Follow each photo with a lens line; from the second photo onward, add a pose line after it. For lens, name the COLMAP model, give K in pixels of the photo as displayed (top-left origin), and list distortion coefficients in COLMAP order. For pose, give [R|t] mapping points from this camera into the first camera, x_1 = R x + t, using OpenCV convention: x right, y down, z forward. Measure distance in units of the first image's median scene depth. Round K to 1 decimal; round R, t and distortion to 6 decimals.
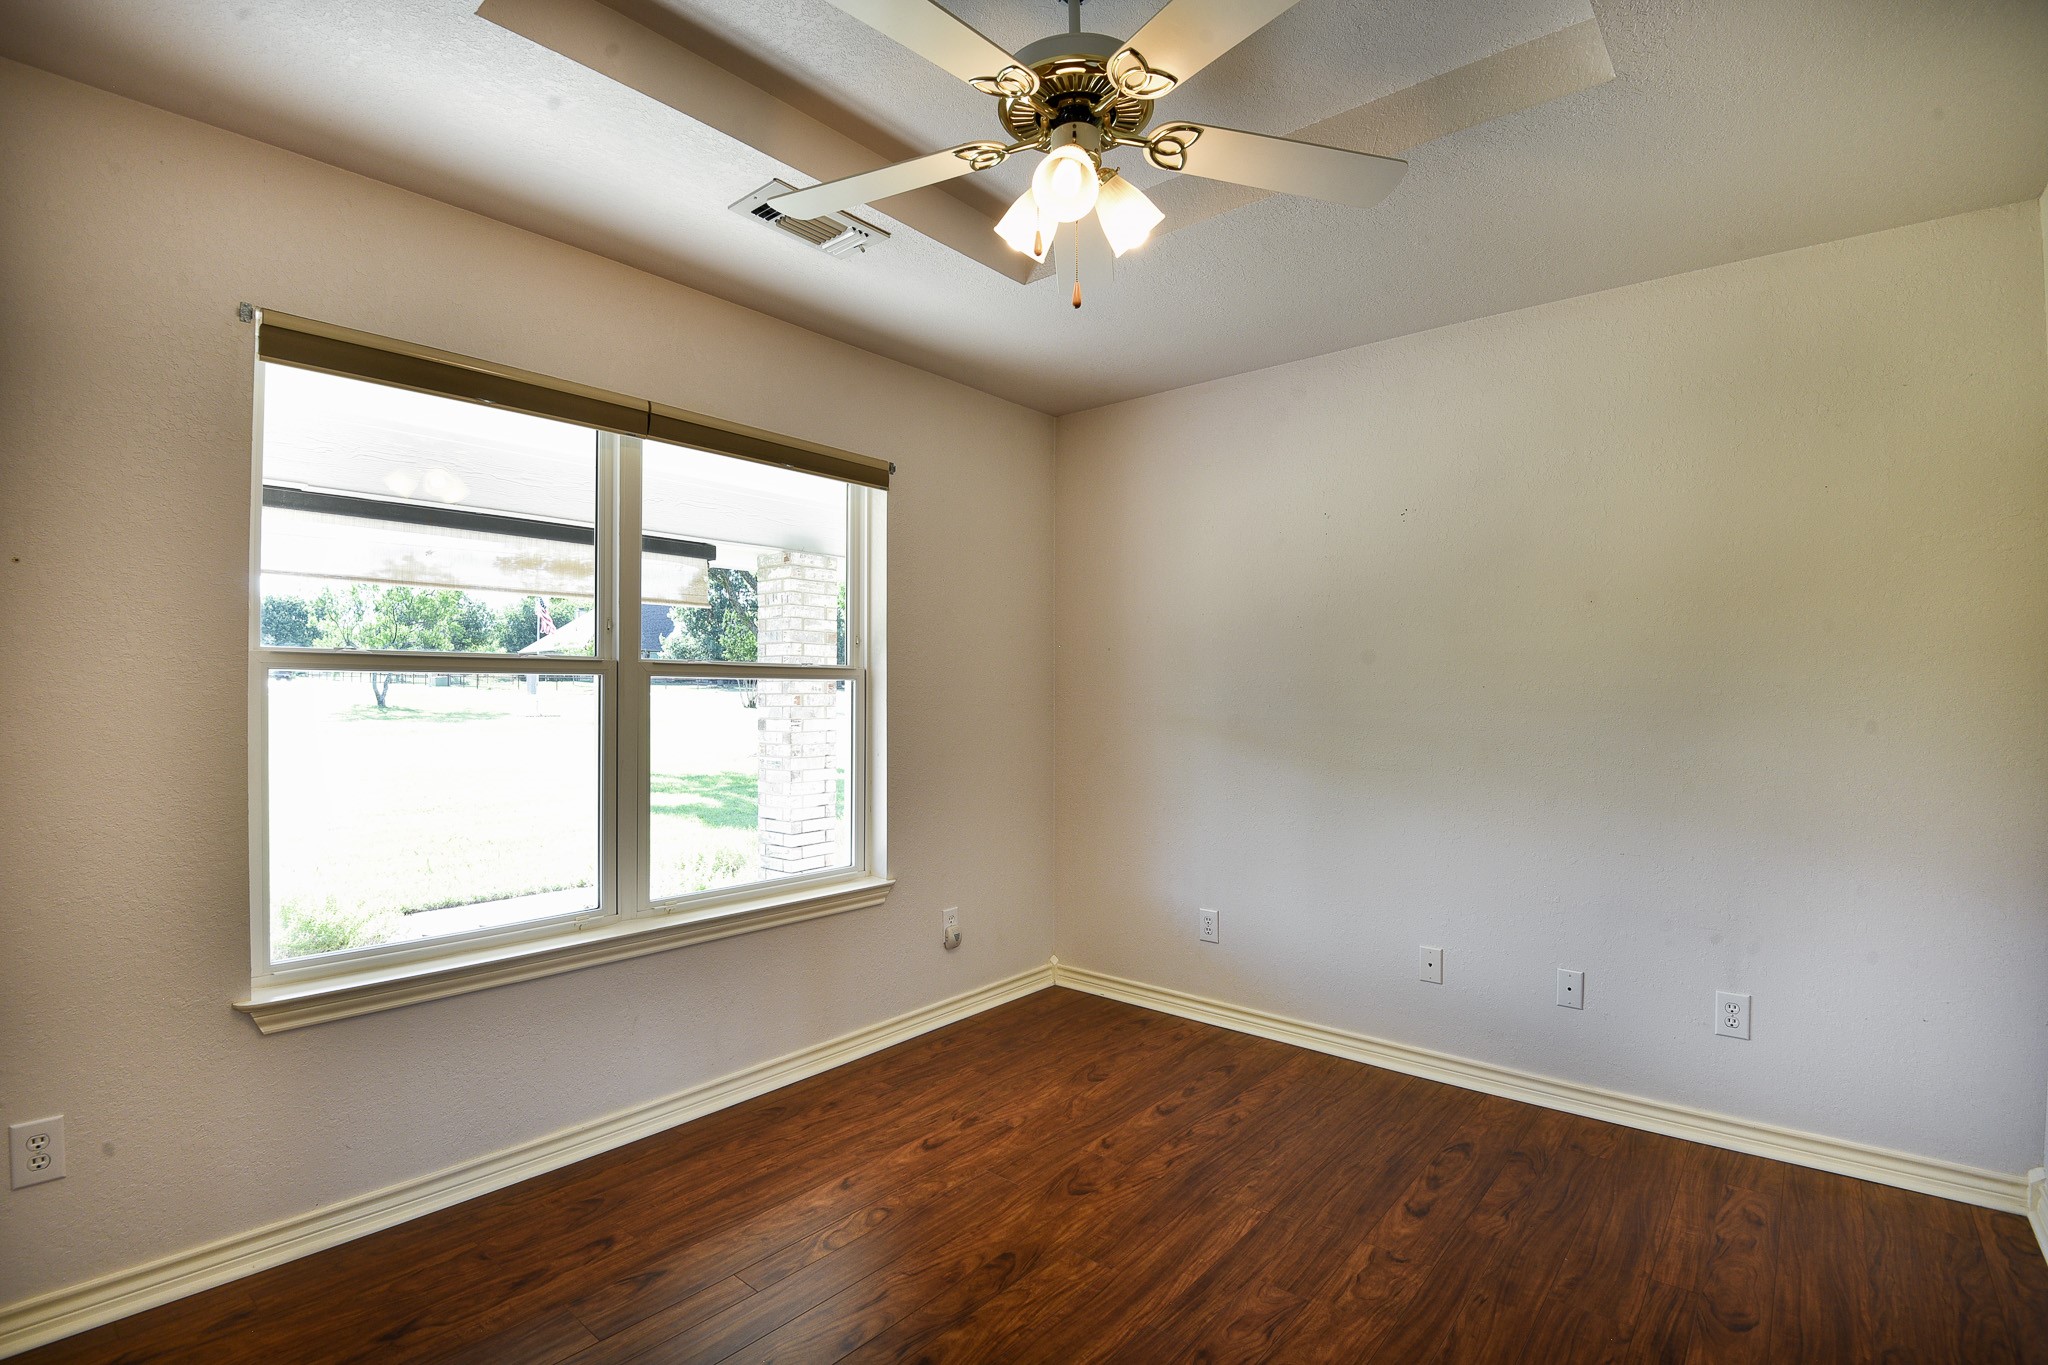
lens RADIAL K [[947.2, 0, 1018.8], [0, 947.2, 690.9], [0, 0, 1]] dist [0.001557, -0.032946]
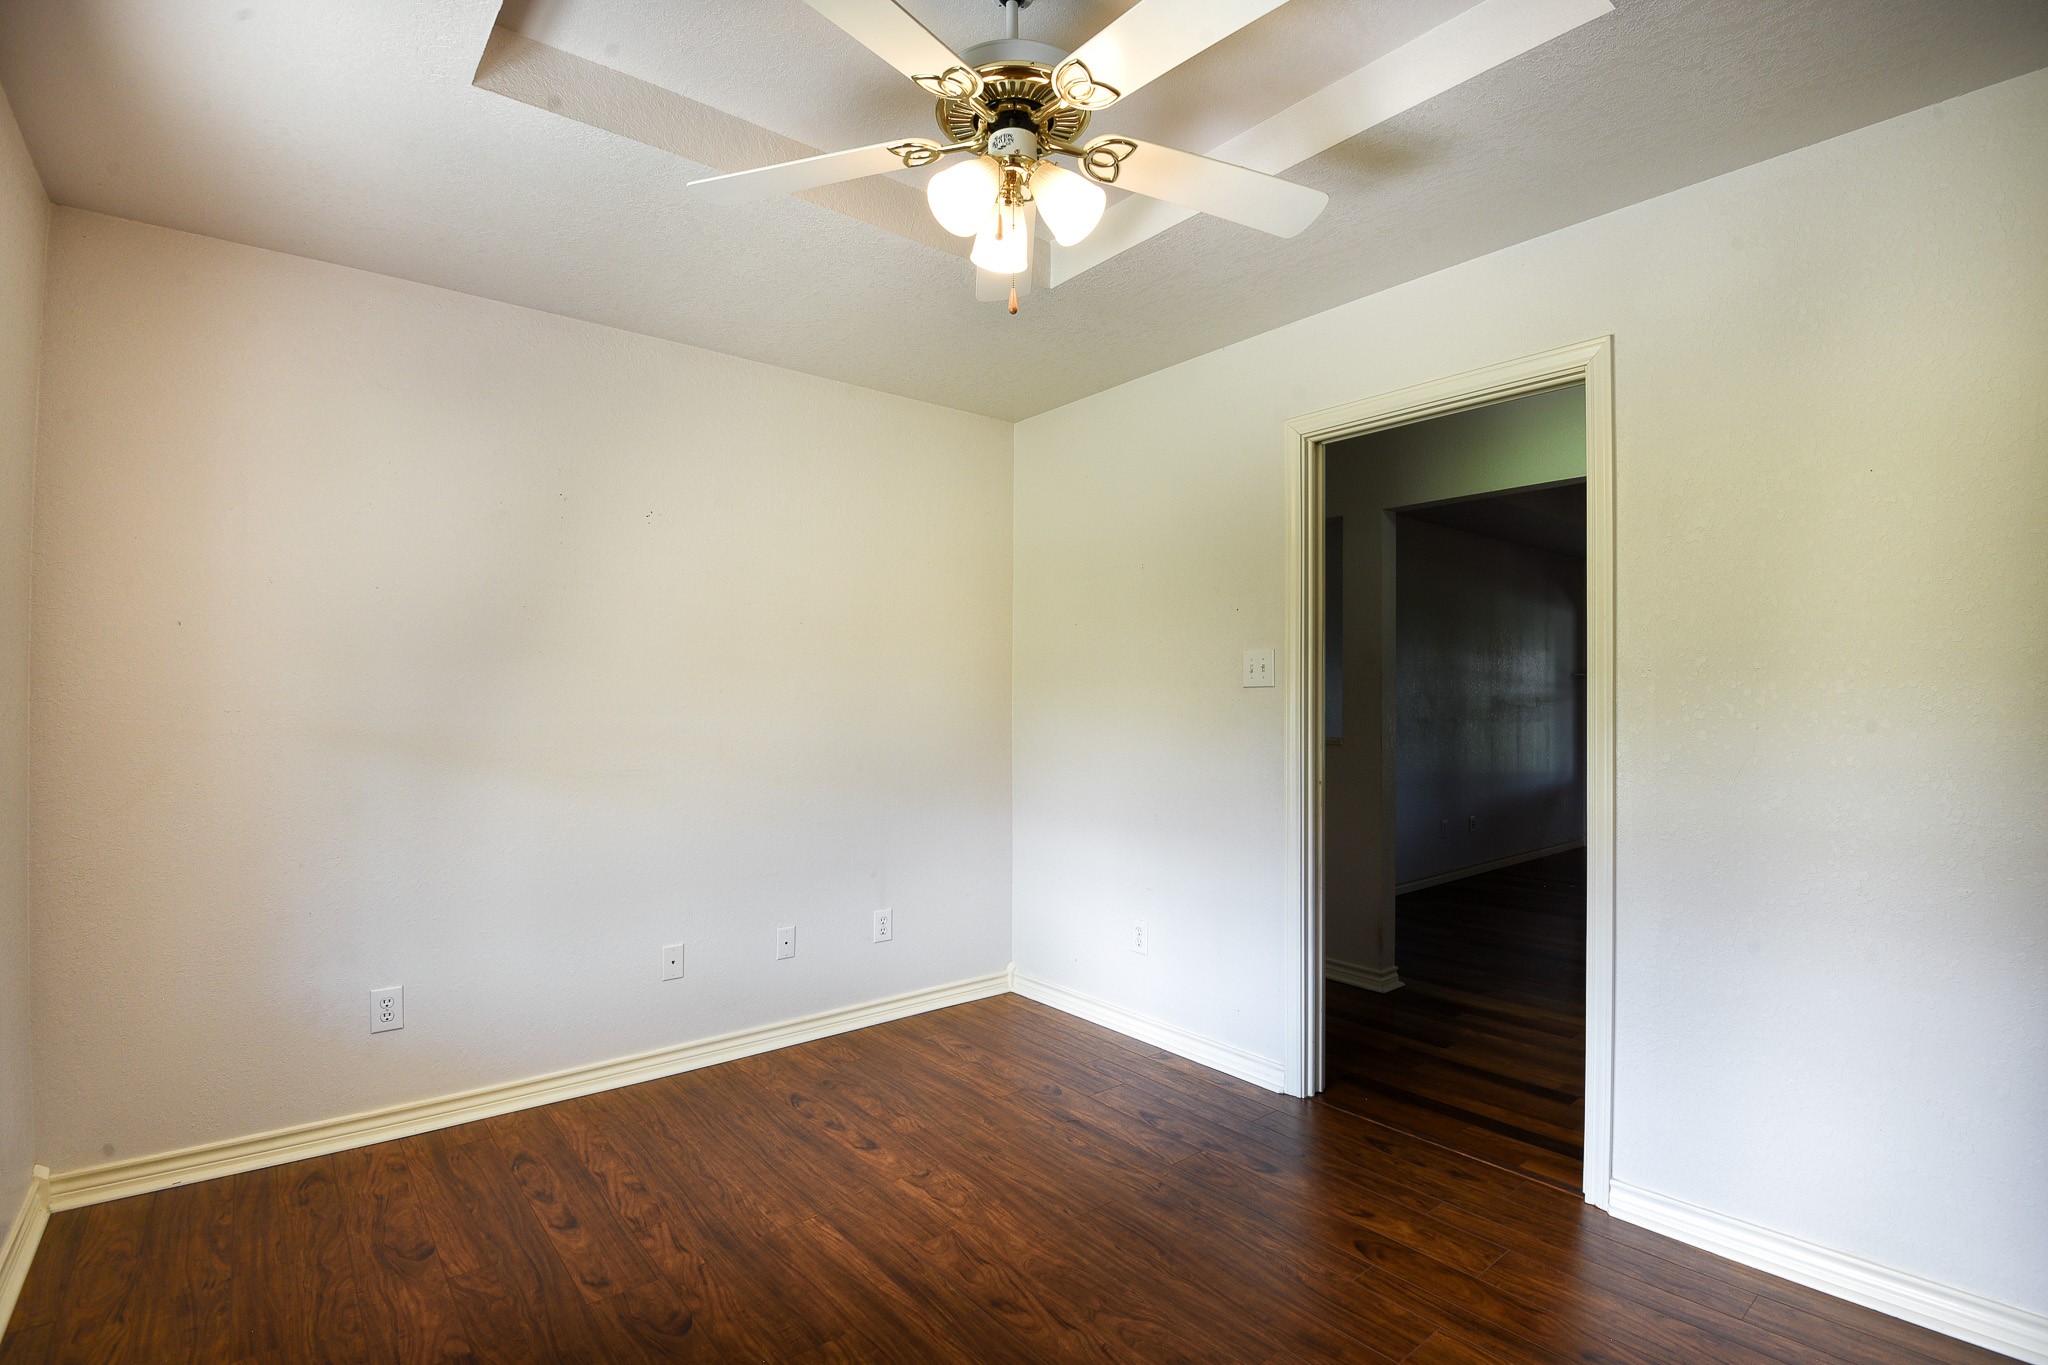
lens RADIAL K [[946.5, 0, 1017.0], [0, 946.5, 690.3], [0, 0, 1]] dist [-0.000642, -0.026277]
pose [[0.185898, 0.010247, 0.982516, -0.598807], [-0.005751, 0.999940, -0.009340, 0.002816], [-0.982552, -0.003914, 0.185946, 0.526870]]
